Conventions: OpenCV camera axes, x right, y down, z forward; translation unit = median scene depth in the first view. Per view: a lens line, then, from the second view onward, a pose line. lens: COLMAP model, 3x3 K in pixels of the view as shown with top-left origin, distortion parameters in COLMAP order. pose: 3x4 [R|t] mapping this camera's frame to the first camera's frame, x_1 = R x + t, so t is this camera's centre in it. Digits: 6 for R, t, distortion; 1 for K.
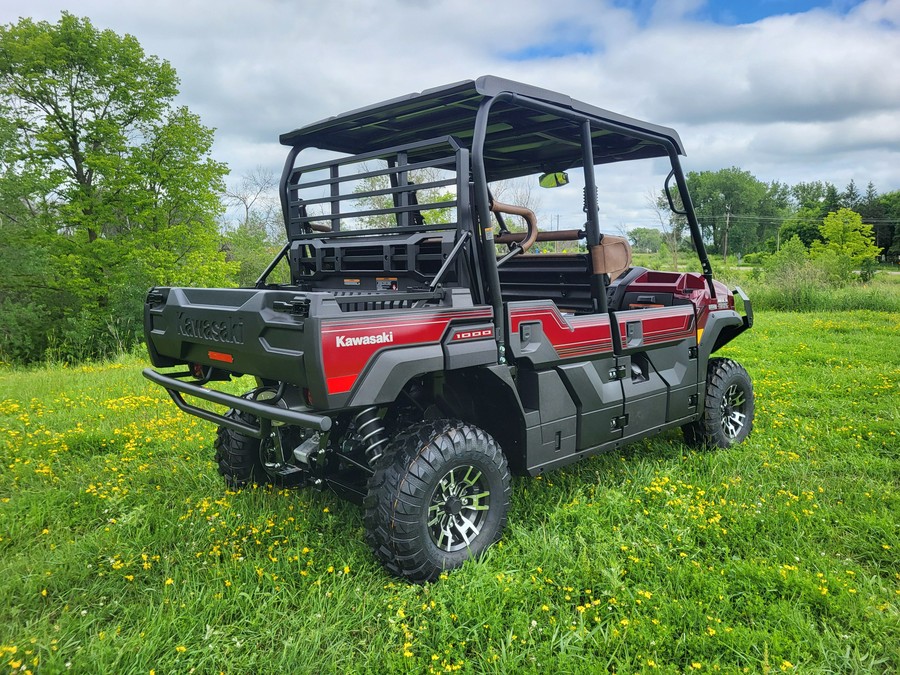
lens RADIAL K [[678.3, 0, 469.9], [0, 678.3, 318.3], [0, 0, 1]] dist [0.021006, -0.005887]
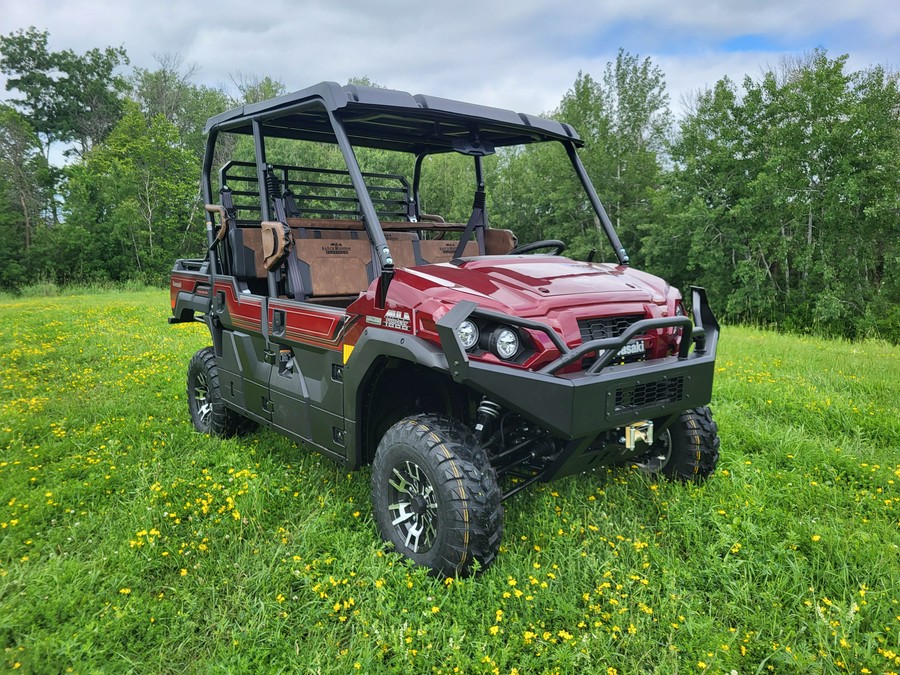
lens RADIAL K [[678.3, 0, 469.9], [0, 678.3, 318.3], [0, 0, 1]] dist [0.021006, -0.005887]
pose [[-0.086699, 0.113856, -0.989707, 1.271774], [-0.081354, 0.989321, 0.120939, -0.133178], [0.992907, 0.091002, -0.076510, 1.455932]]
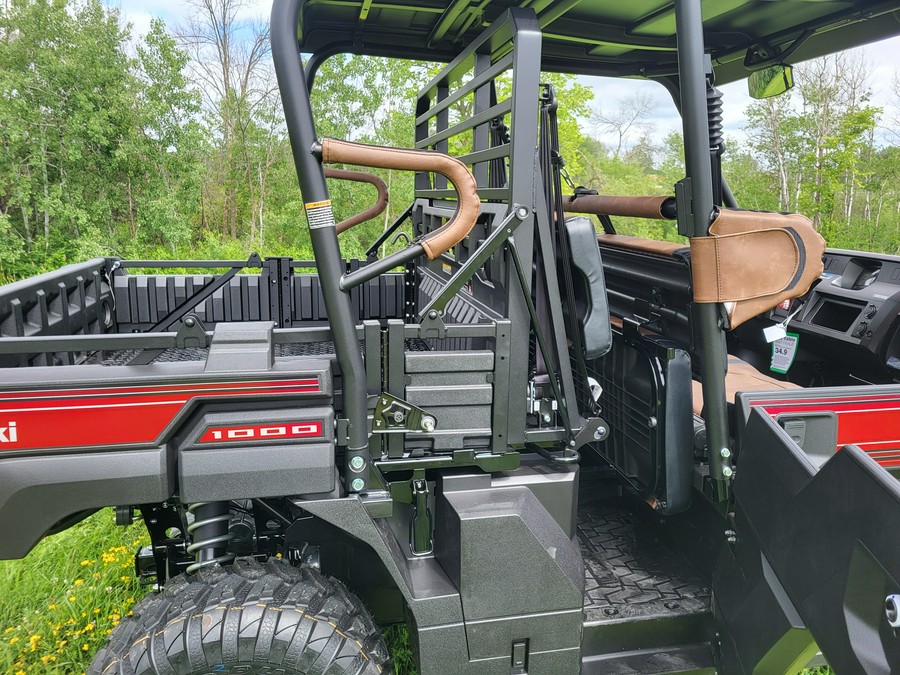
lens RADIAL K [[682.9, 0, 450.0], [0, 682.9, 337.5], [0, 0, 1]] dist [0.046095, -0.046449]
pose [[0.838599, 0.134573, -0.527865, 0.298008], [-0.066689, 0.987079, 0.145696, -0.099373], [0.540651, -0.086978, 0.836739, 0.570304]]
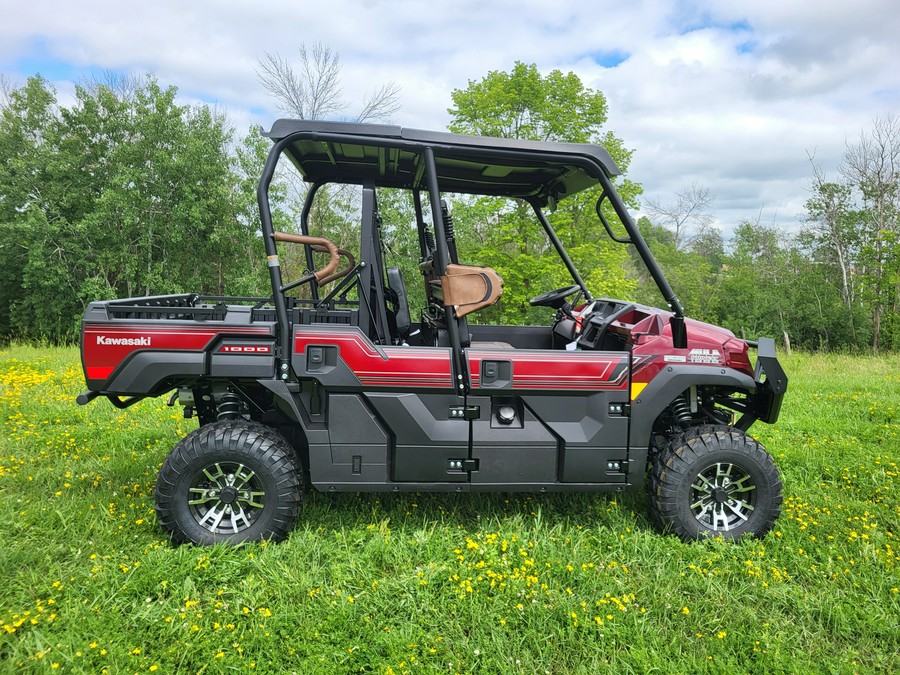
lens RADIAL K [[681.6, 0, 456.0], [0, 681.6, 331.2], [0, 0, 1]] dist [0.011458, -0.002839]
pose [[0.781336, 0.087387, -0.617962, 0.825082], [-0.091719, 0.995476, 0.024804, -0.056127], [0.617334, 0.037299, 0.785816, 0.269103]]
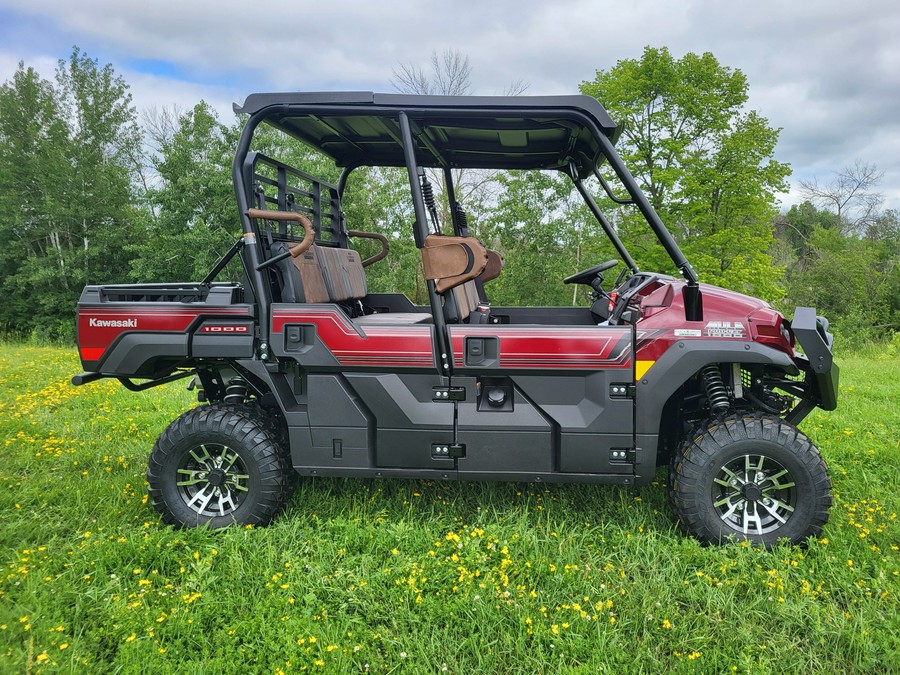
lens RADIAL K [[678.3, 0, 469.9], [0, 678.3, 318.3], [0, 0, 1]] dist [0.021006, -0.005887]
pose [[0.648774, 0.062553, -0.758406, 0.940020], [-0.068011, 0.997394, 0.024085, -0.041027], [0.757936, 0.035954, 0.651337, 0.482045]]
